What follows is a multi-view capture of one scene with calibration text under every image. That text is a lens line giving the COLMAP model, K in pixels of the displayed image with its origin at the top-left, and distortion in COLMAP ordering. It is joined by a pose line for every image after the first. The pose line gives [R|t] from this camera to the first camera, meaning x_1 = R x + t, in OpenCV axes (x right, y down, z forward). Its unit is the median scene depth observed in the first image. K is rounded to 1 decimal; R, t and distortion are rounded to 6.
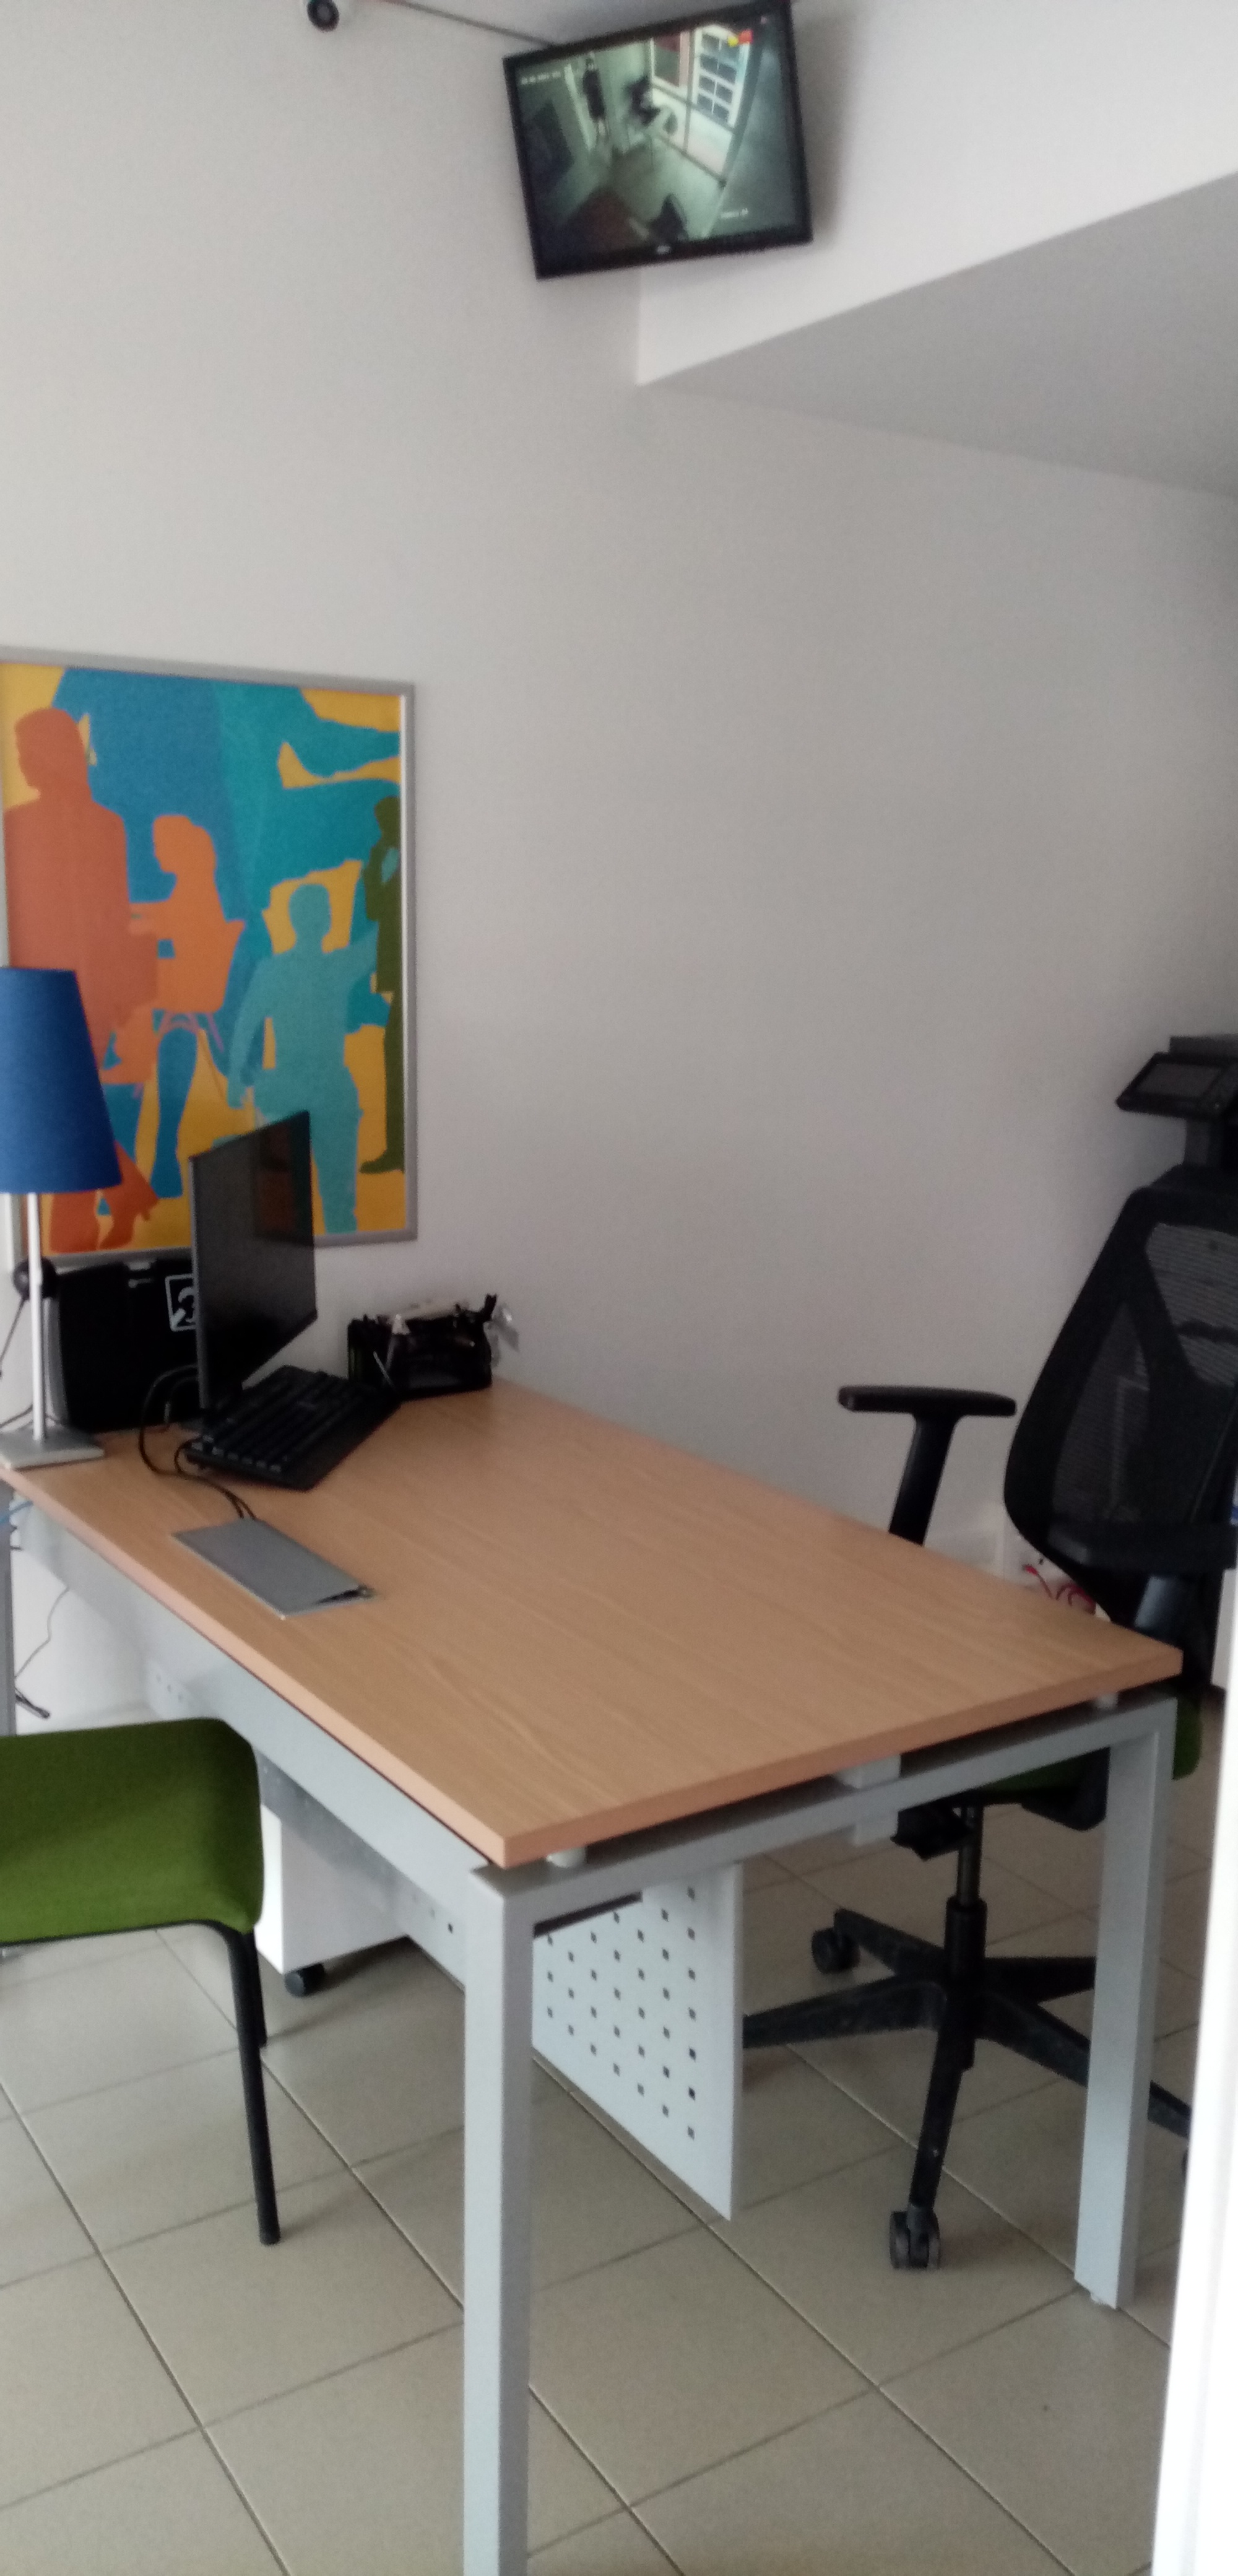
lens RADIAL K [[2042.0, 0, 623.6], [0, 2042.0, 1290.6], [0, 0, 1]] dist [-0.013721, -0.020504]
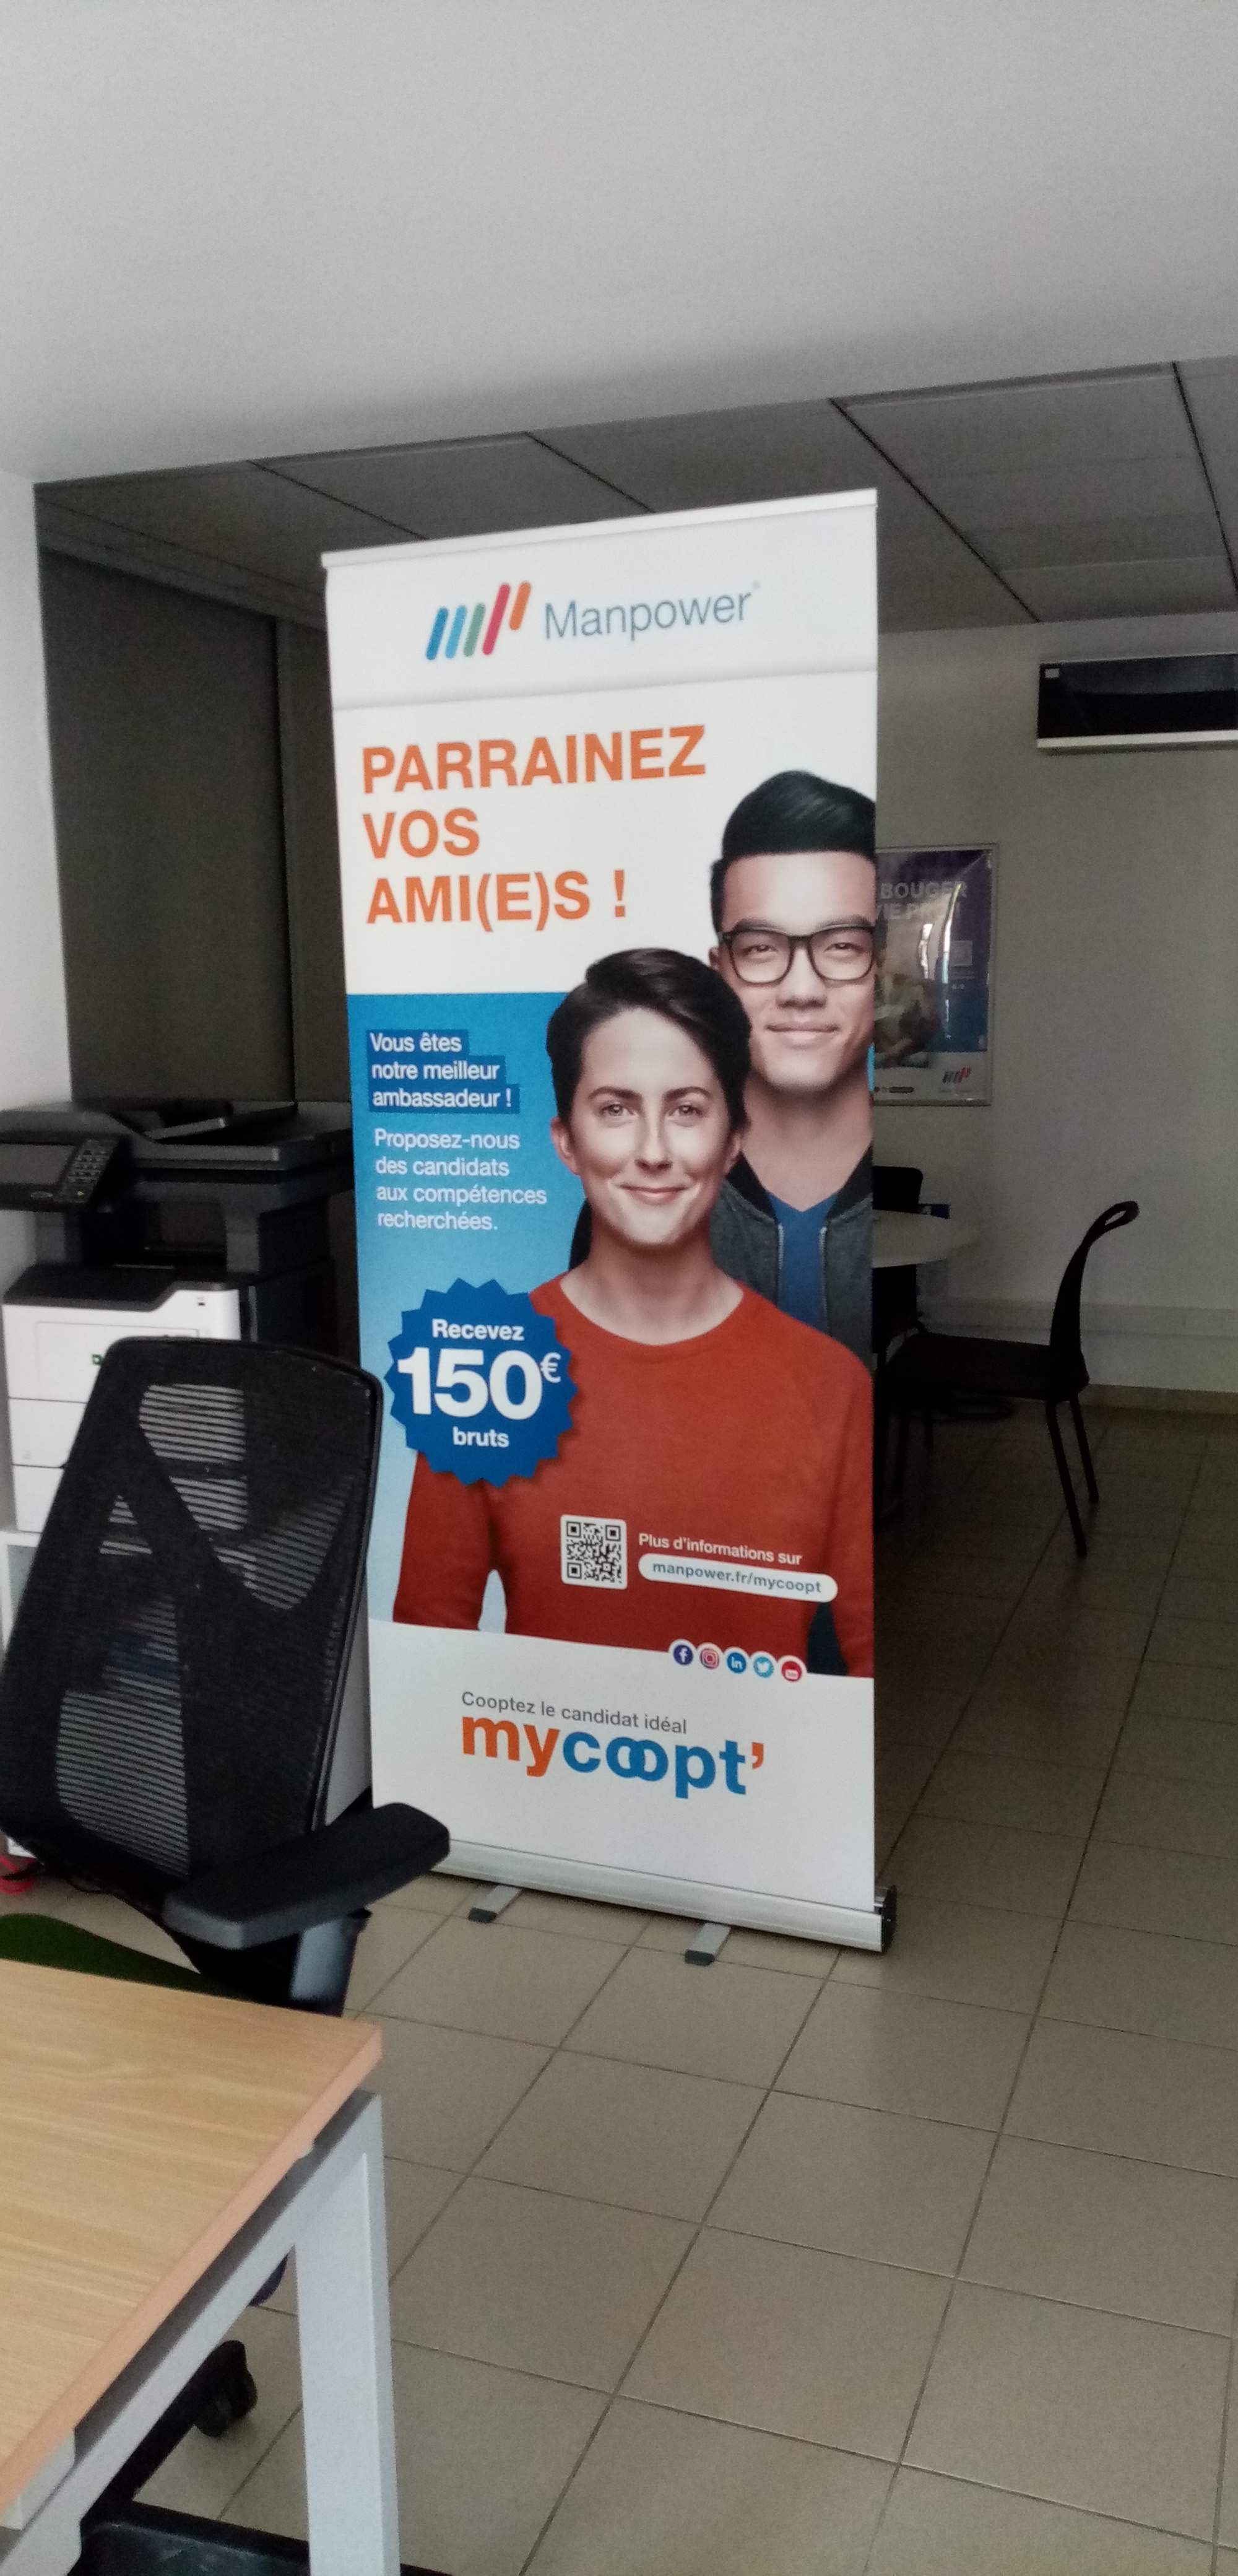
lens RADIAL K [[2042.0, 0, 612.7], [0, 2042.0, 1293.3], [0, 0, 1]] dist [-0.013721, -0.020504]
pose [[0.801518, -0.093064, 0.590684, -0.023720], [0.105578, 0.994321, 0.013396, -0.038905], [-0.588577, 0.051626, 0.806791, 0.217283]]
